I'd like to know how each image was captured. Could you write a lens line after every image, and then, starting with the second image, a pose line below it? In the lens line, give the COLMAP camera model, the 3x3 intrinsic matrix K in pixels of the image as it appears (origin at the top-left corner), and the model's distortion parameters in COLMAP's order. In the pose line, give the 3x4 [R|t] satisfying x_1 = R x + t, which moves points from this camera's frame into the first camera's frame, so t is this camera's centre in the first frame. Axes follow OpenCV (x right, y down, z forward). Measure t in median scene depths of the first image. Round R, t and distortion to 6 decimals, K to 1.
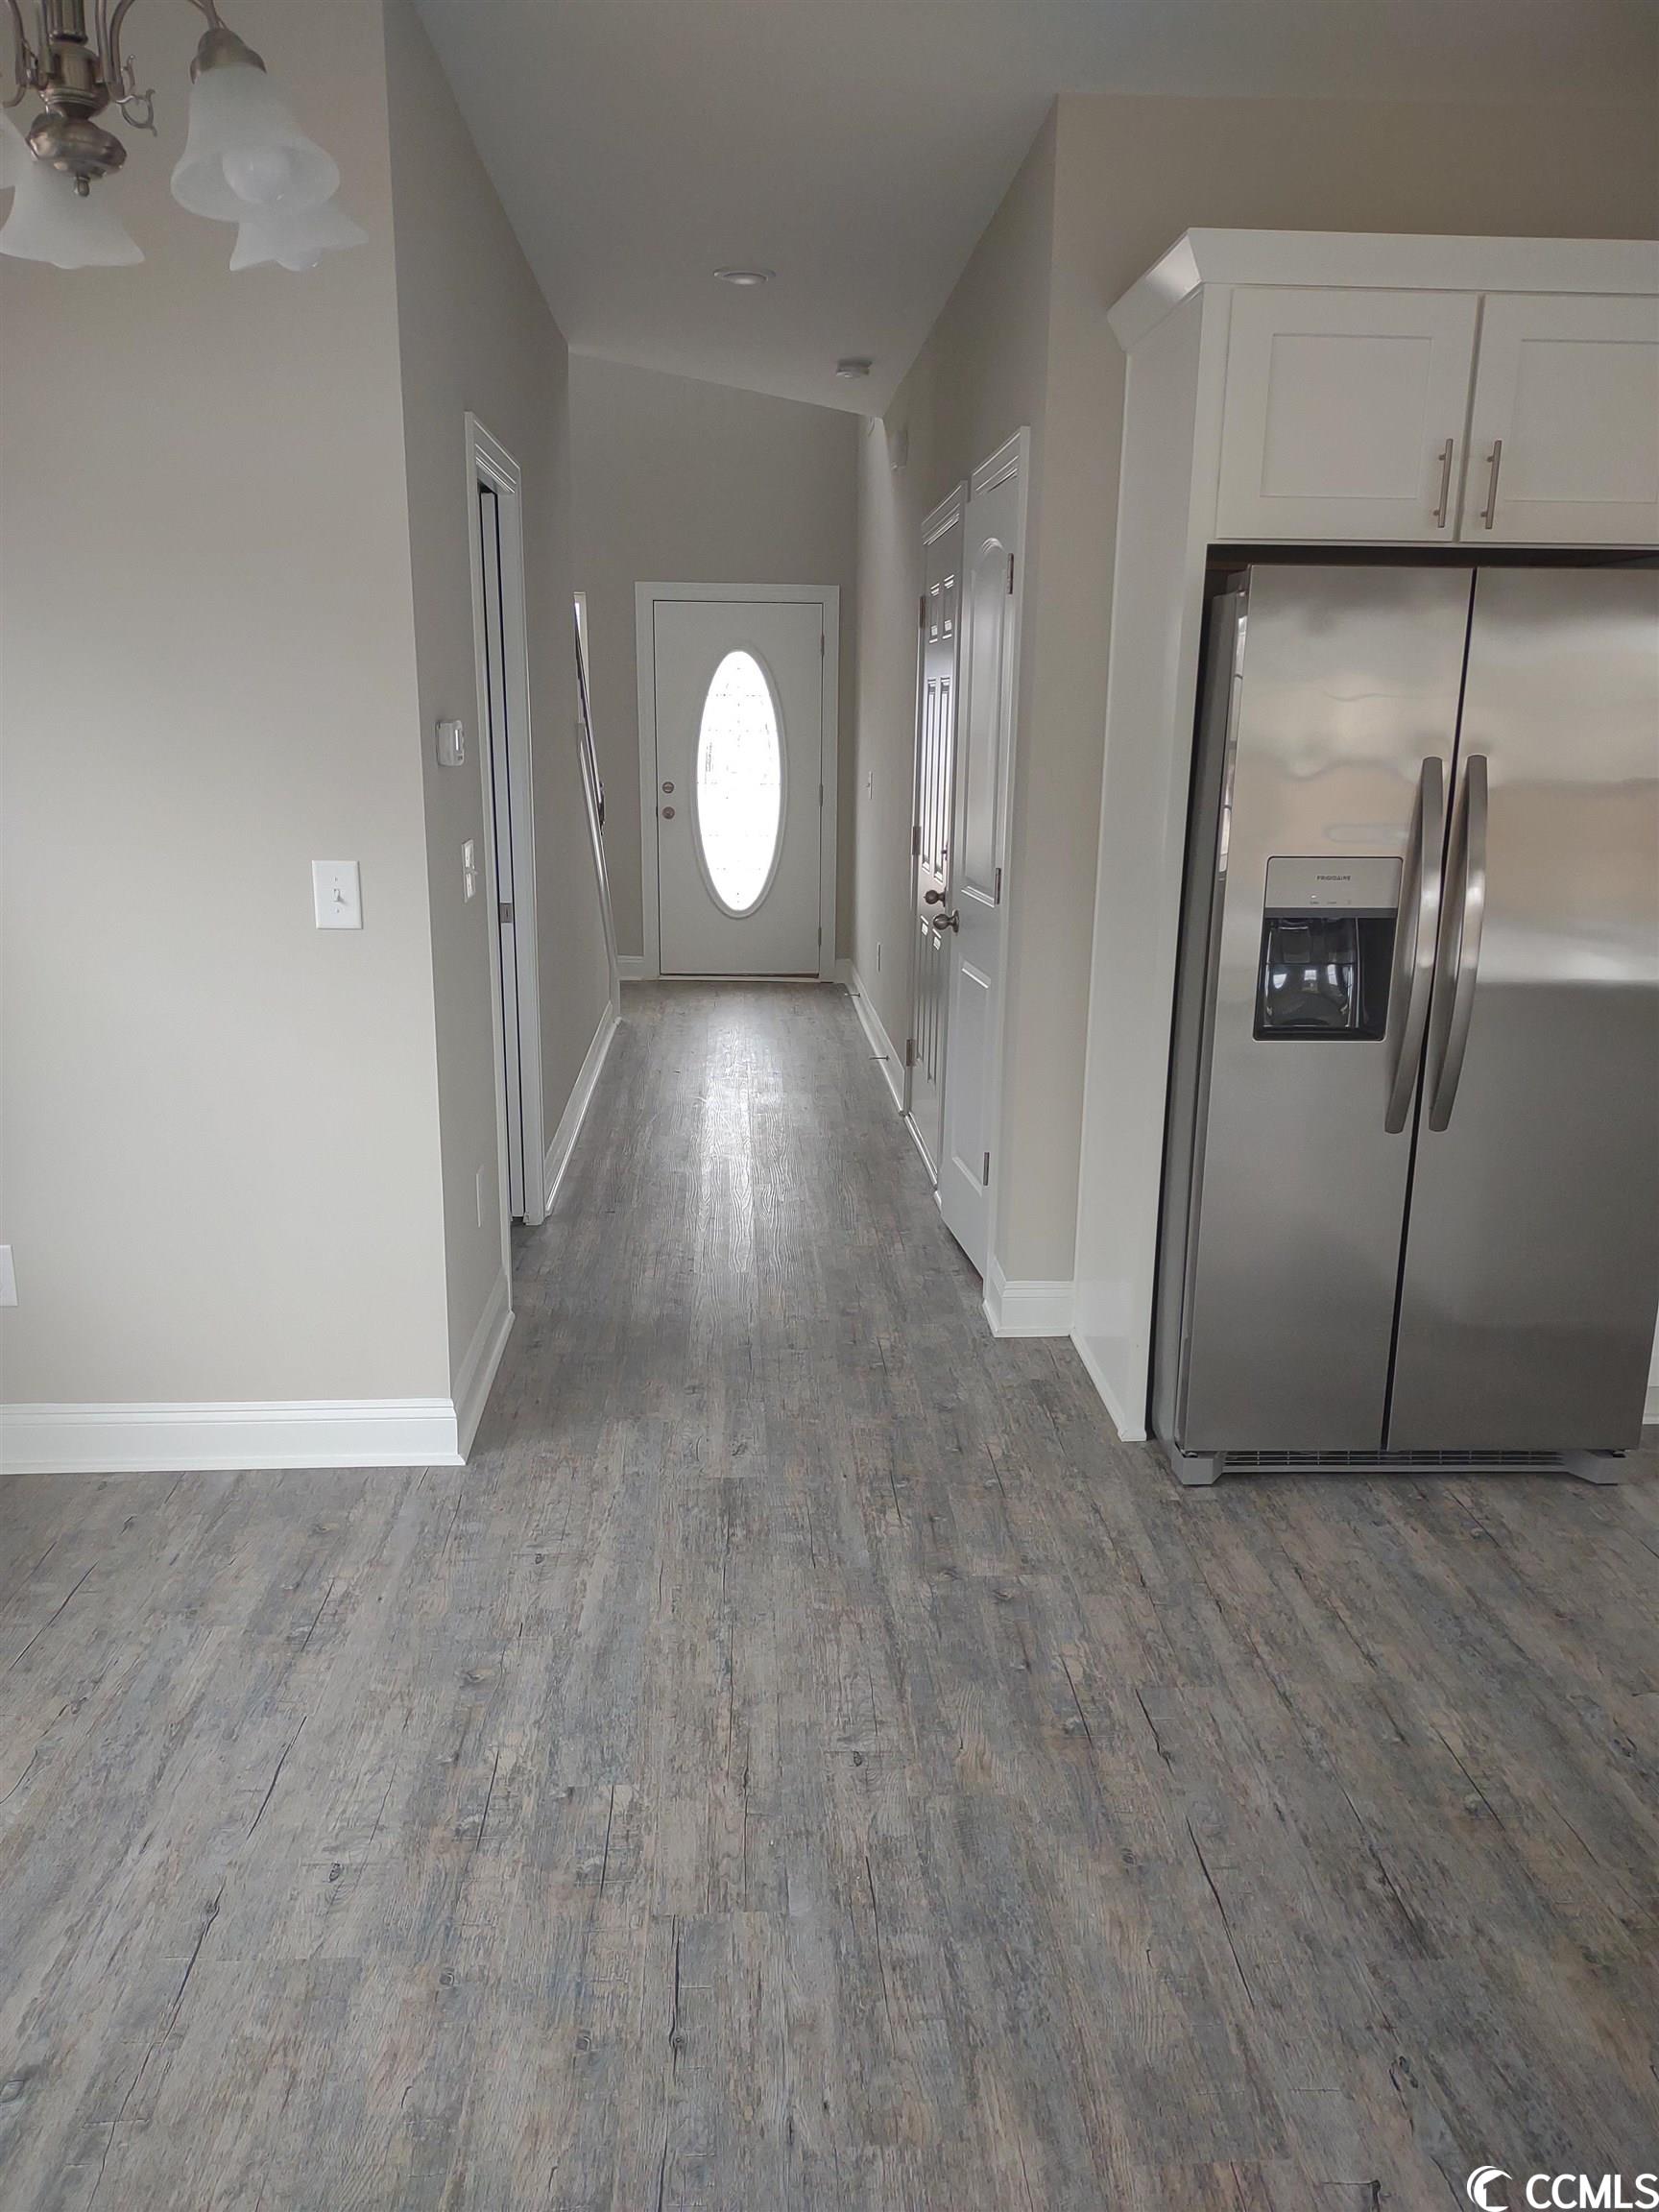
lens RADIAL K [[1592.9, 0, 826.1], [0, 1592.9, 1146.4], [0, 0, 1]] dist [0.088051, -0.168068]
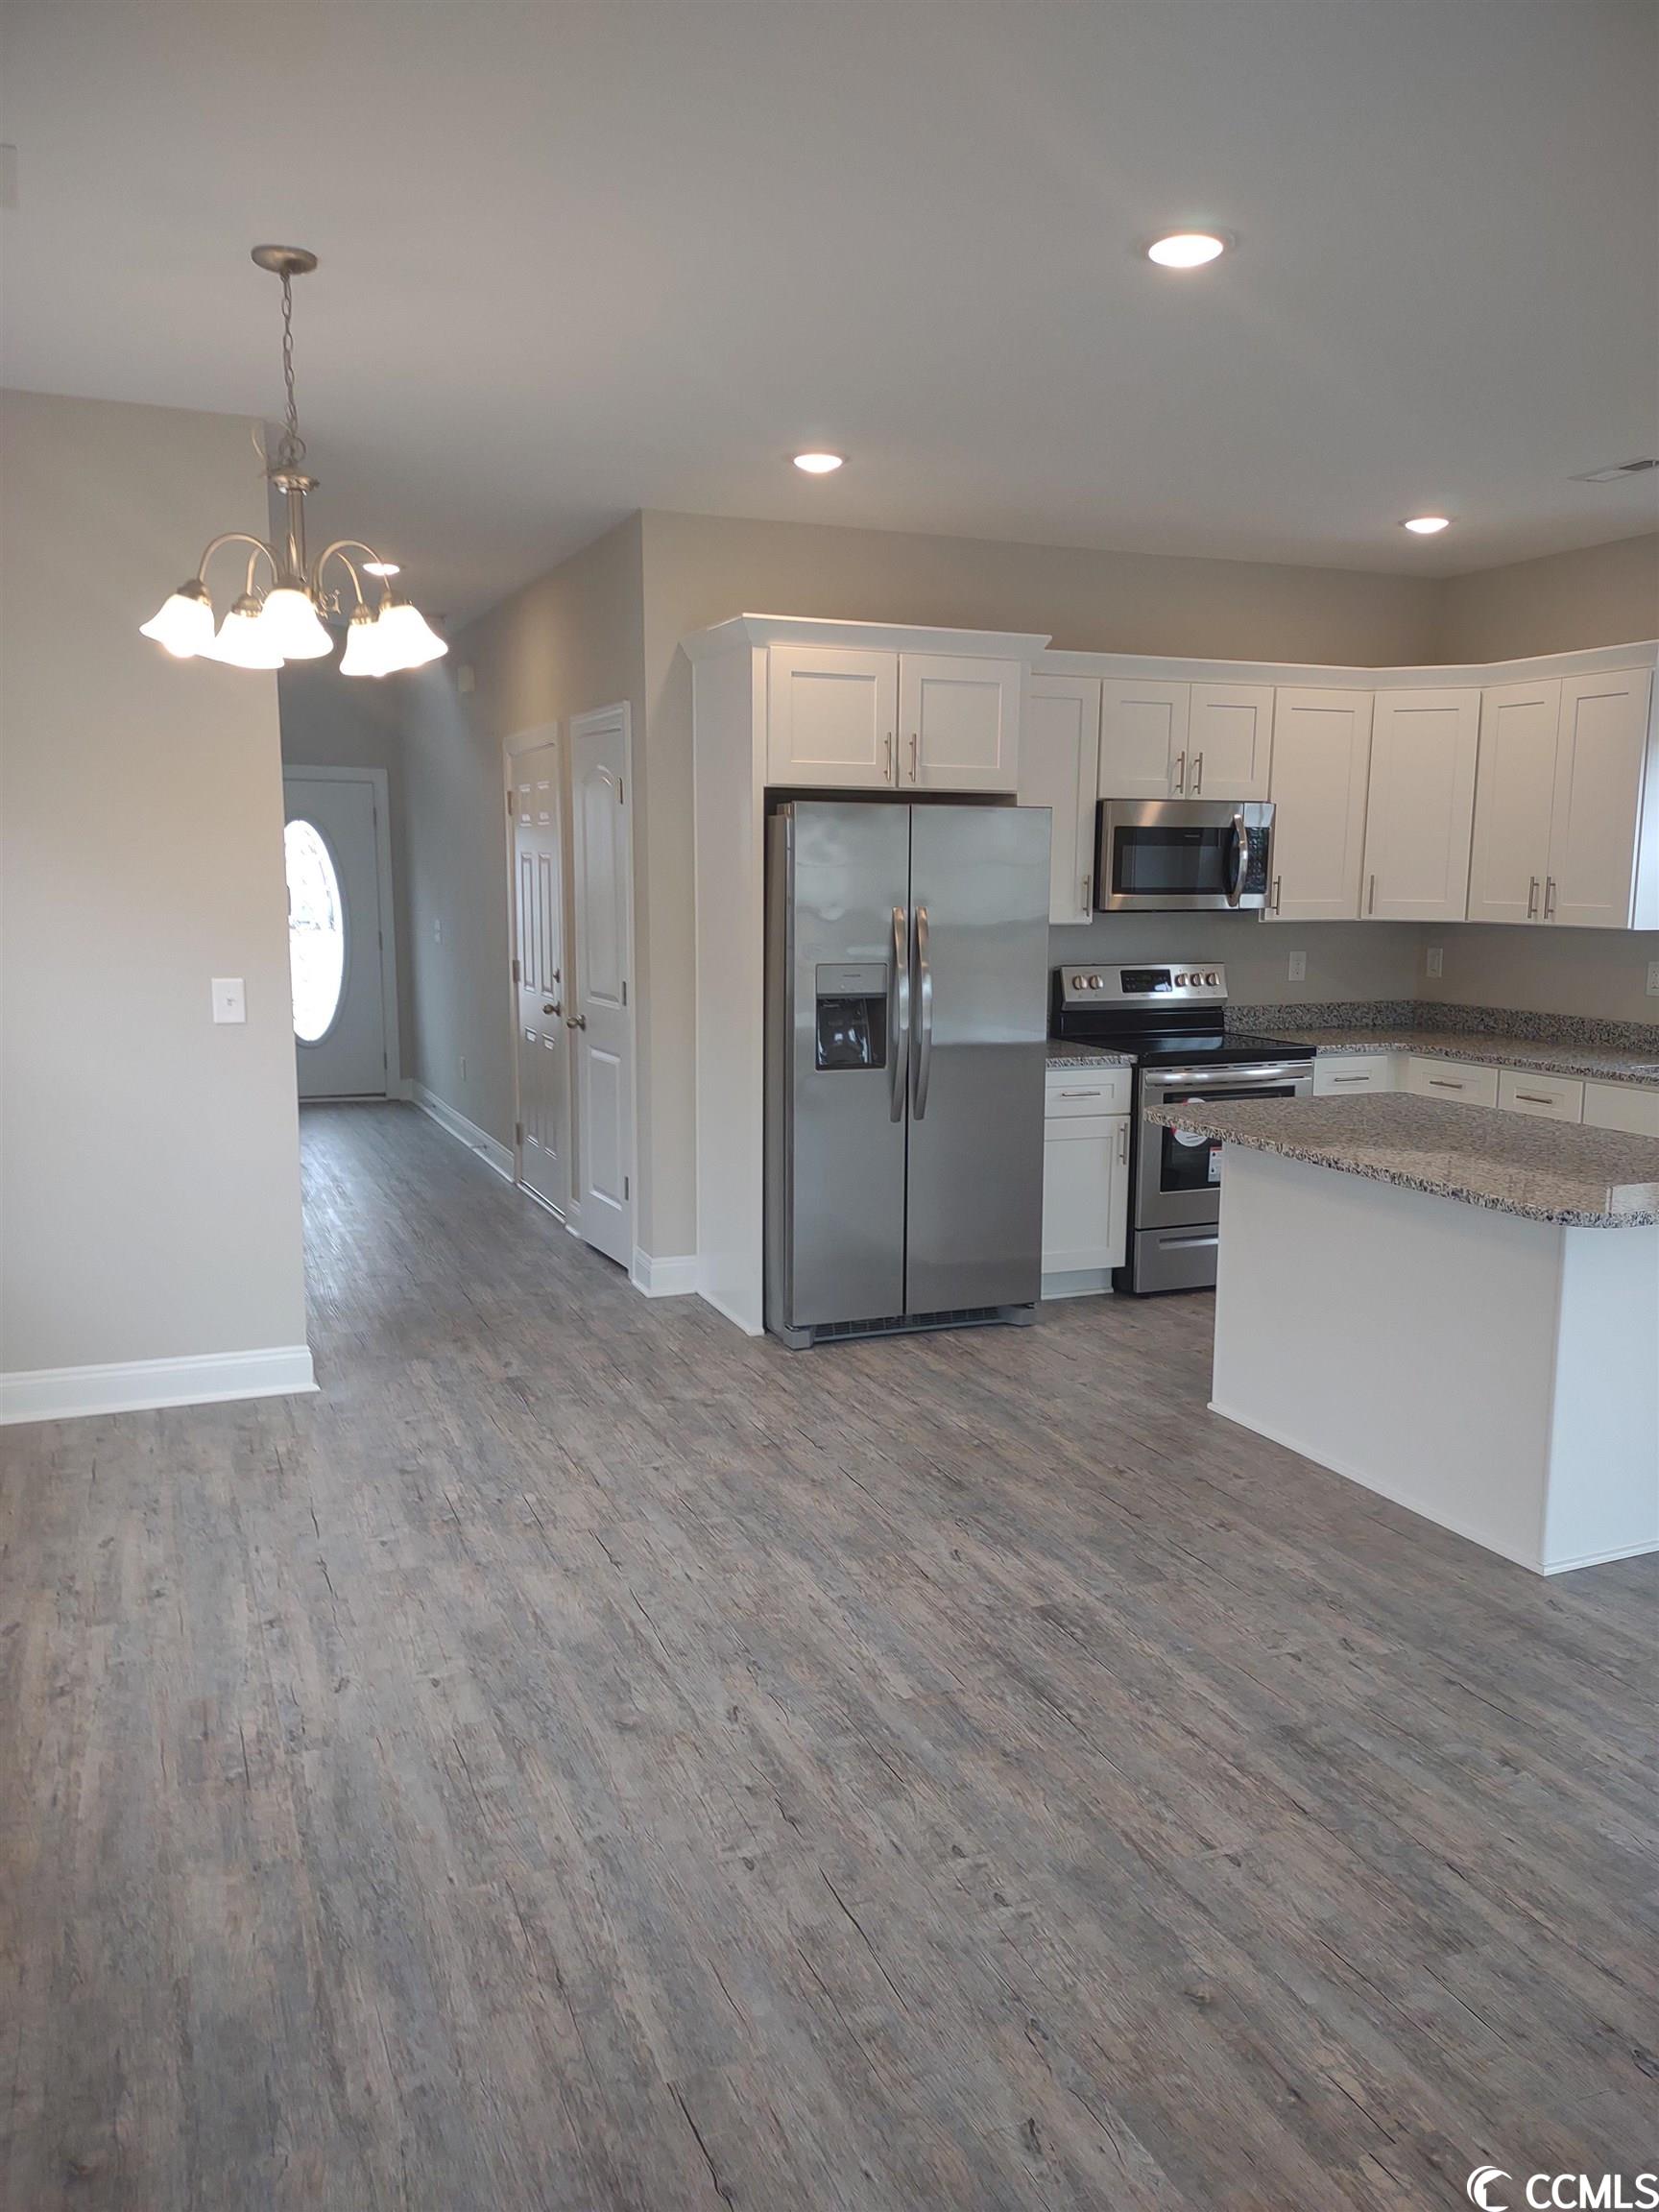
lens RADIAL K [[1592.9, 0, 826.1], [0, 1592.9, 1146.4], [0, 0, 1]] dist [0.088051, -0.168068]
pose [[0.941034, -0.056038, 0.333638, -0.293750], [0.086492, 0.993263, -0.077122, 0.144845], [-0.327068, 0.101431, 0.939541, -0.588844]]
